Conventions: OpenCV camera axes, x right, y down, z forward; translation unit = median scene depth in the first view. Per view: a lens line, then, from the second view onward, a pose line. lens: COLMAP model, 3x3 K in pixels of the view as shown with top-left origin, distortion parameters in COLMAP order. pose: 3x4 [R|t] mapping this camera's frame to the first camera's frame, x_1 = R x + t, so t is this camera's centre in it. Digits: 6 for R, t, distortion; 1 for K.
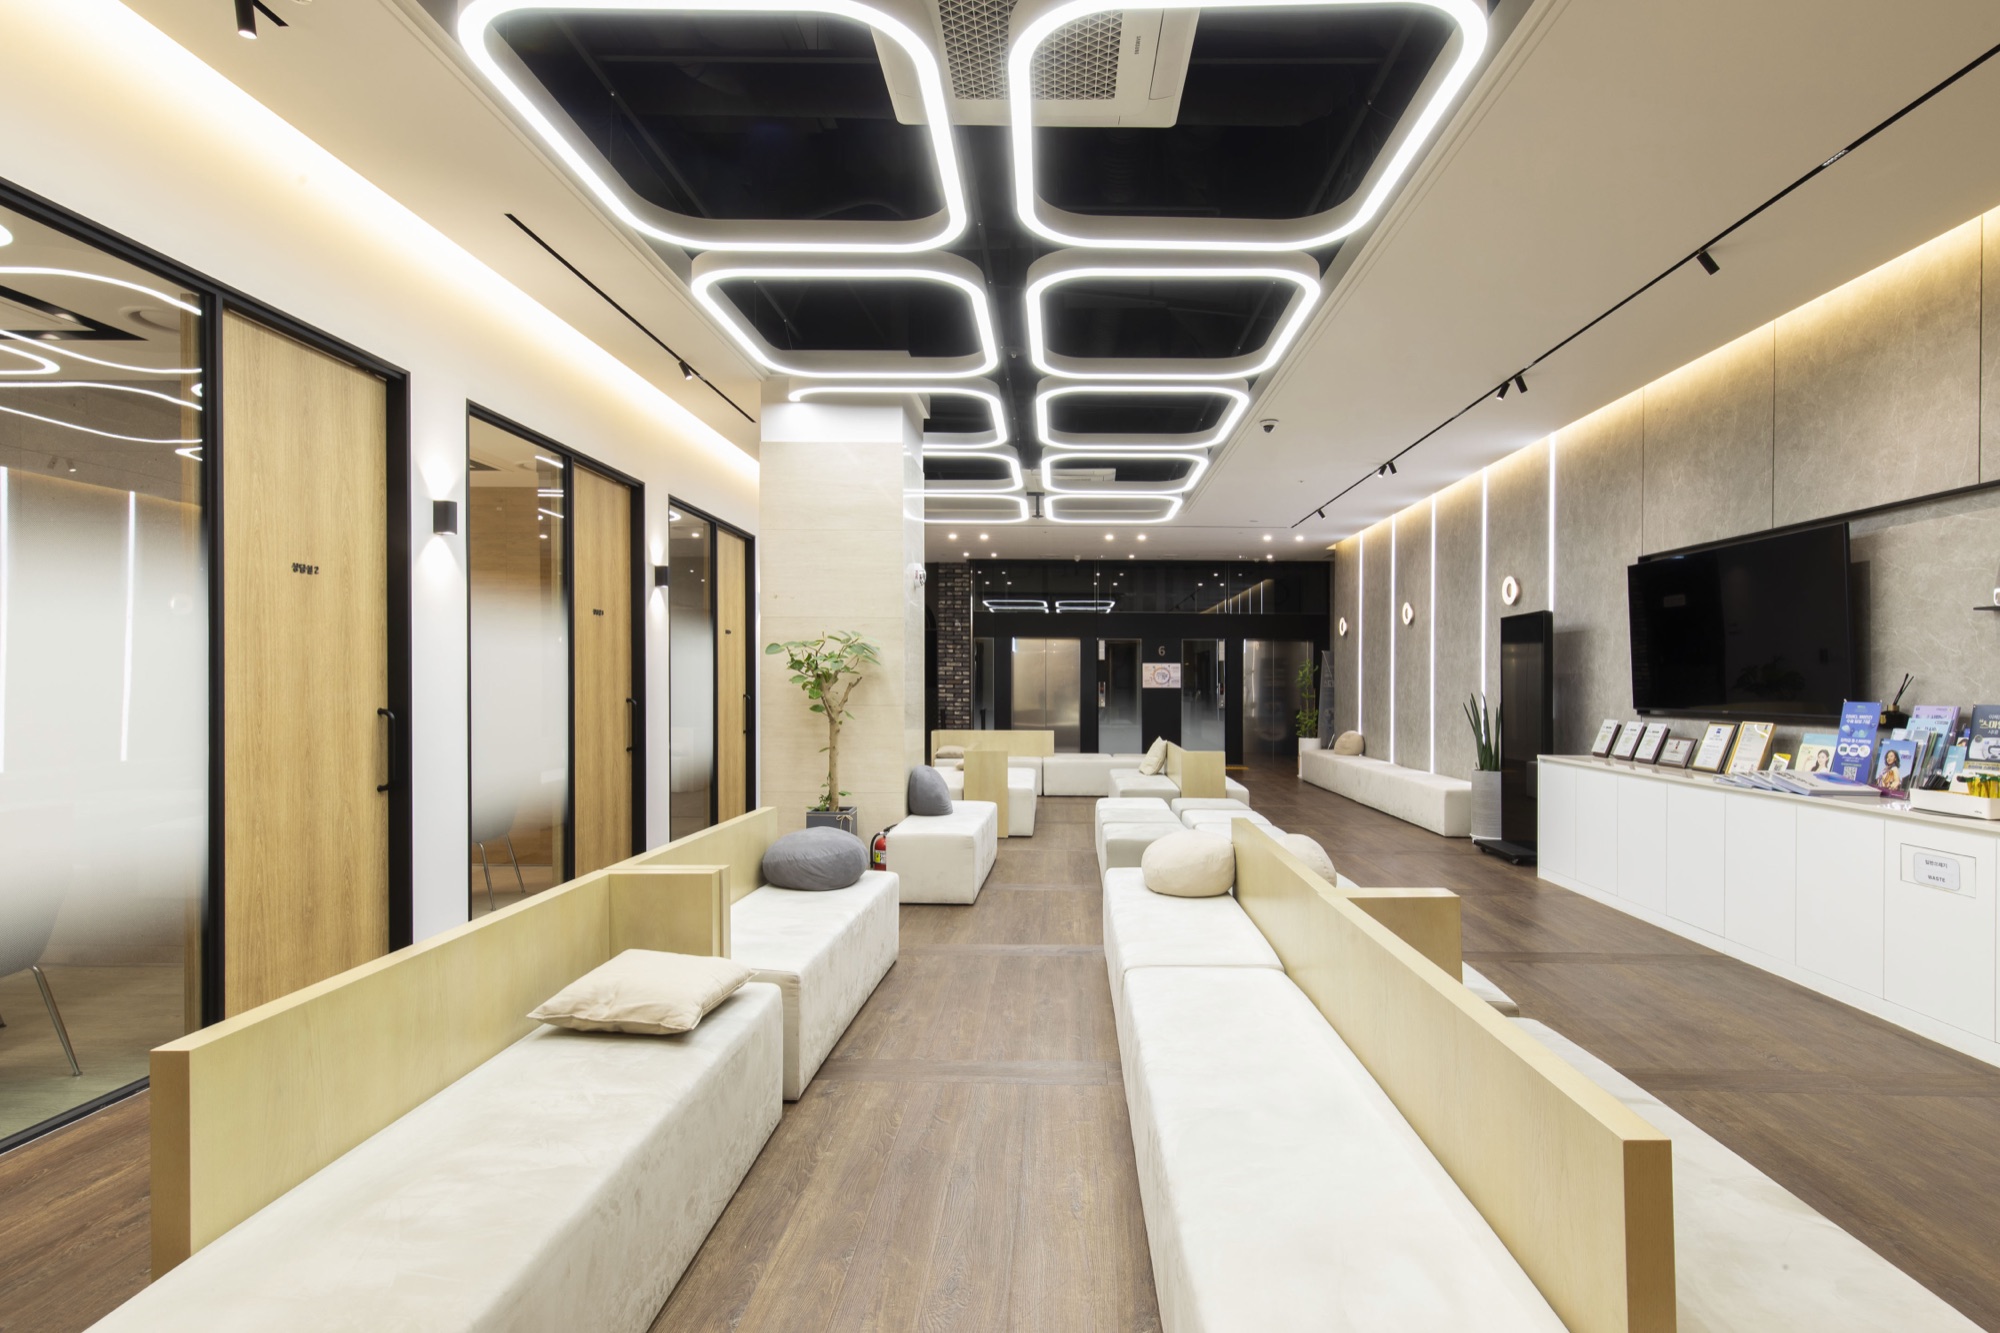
lens RADIAL K [[925.3, 0, 999.4], [0, 925.3, 684.2], [0, 0, 1]] dist [-0.001997, 0.000826]
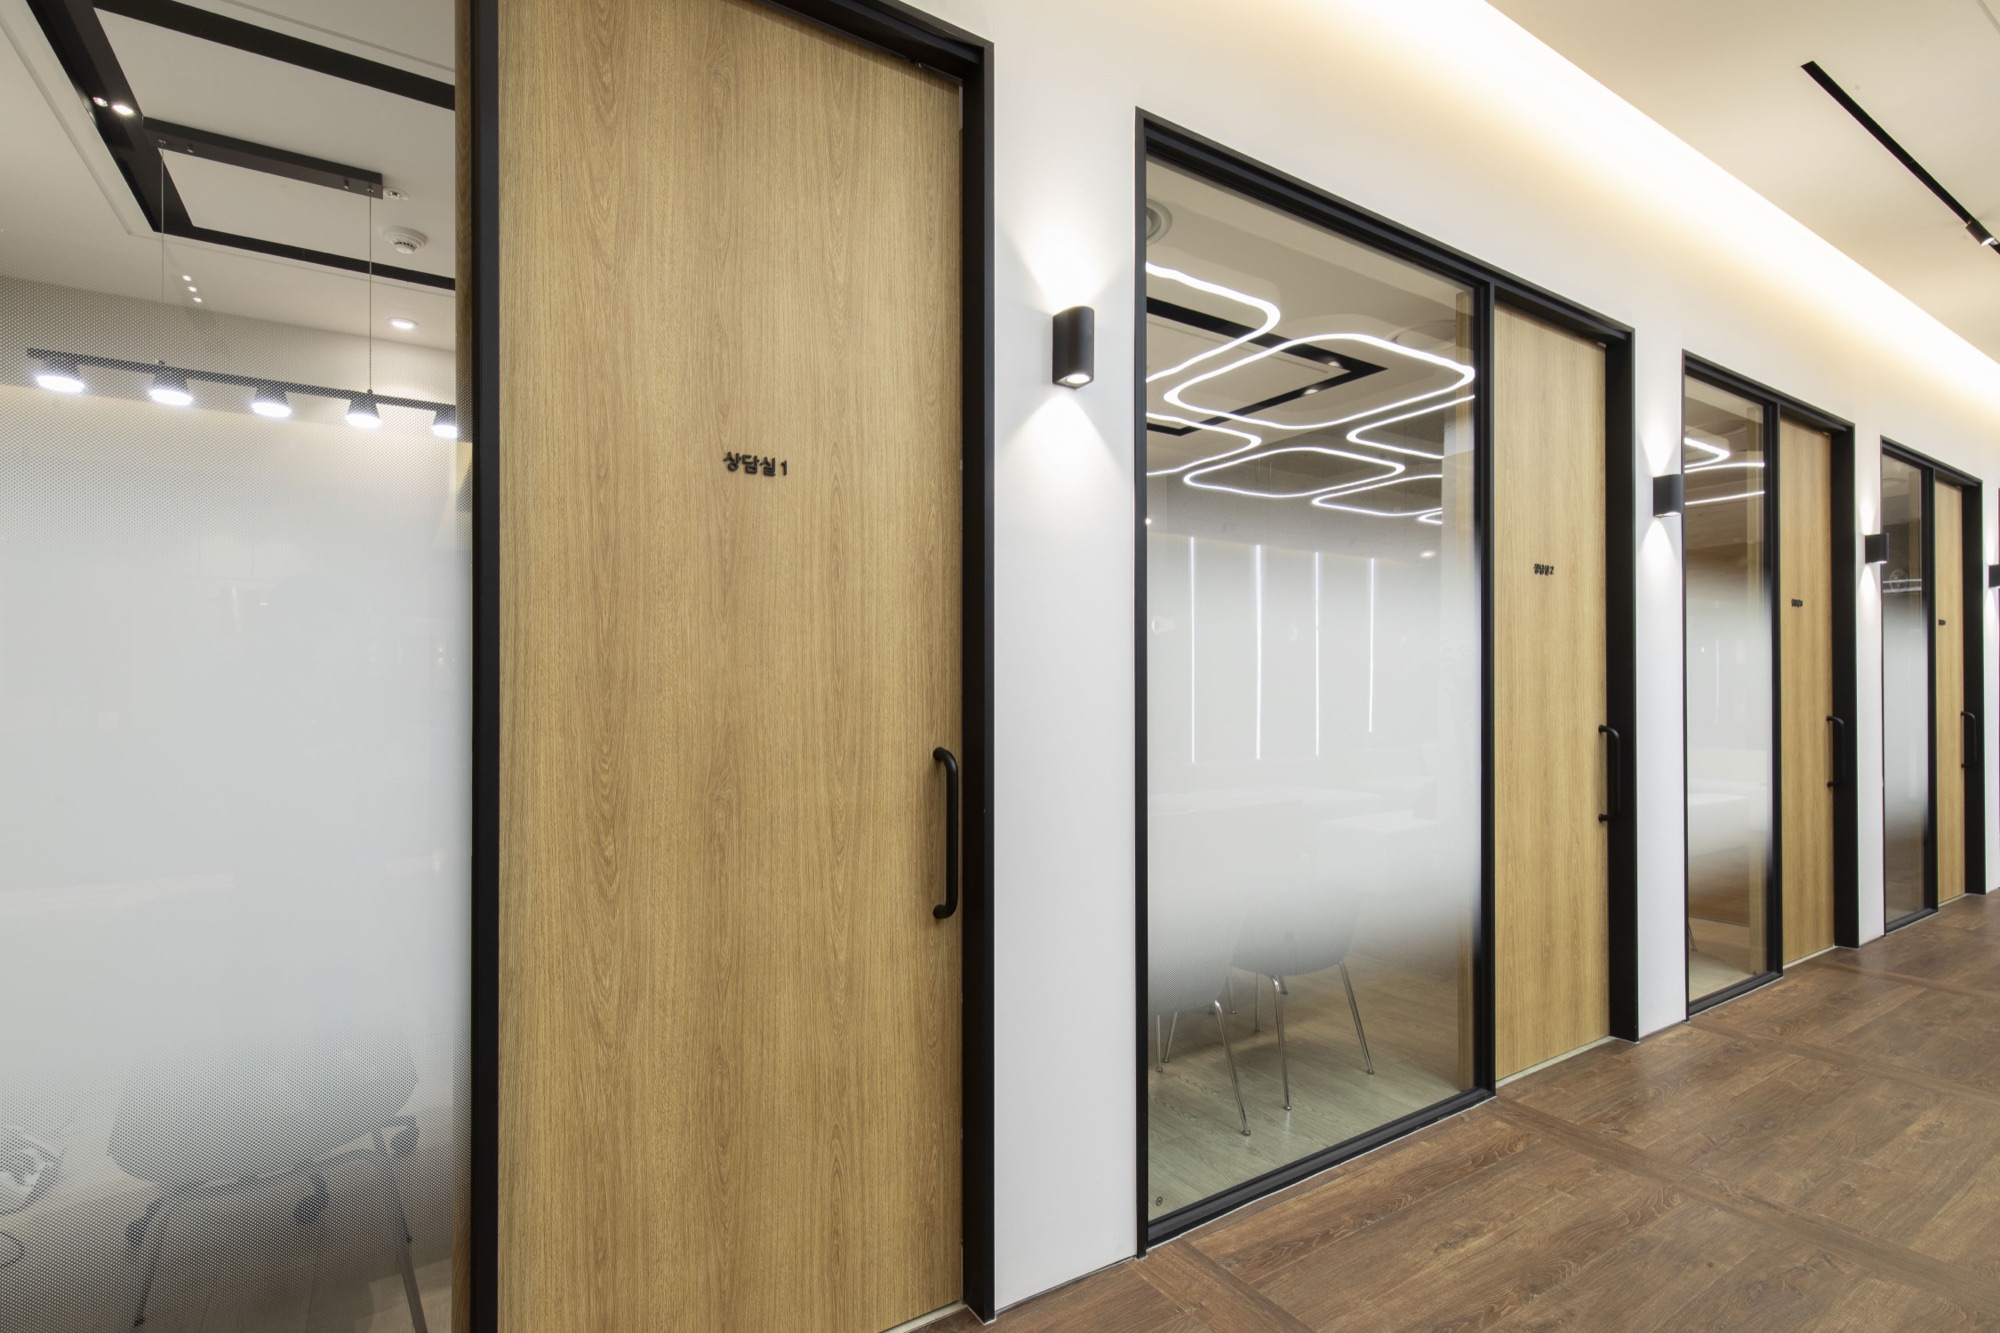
lens RADIAL K [[925.3, 0, 1011.3], [0, 925.3, 673.4], [0, 0, 1]] dist [-0.001997, 0.000826]
pose [[0.552946, -0.018676, -0.833008, -0.250189], [-0.001721, 0.999721, -0.023556, -0.000826], [0.833215, 0.014459, 0.552760, 0.059257]]
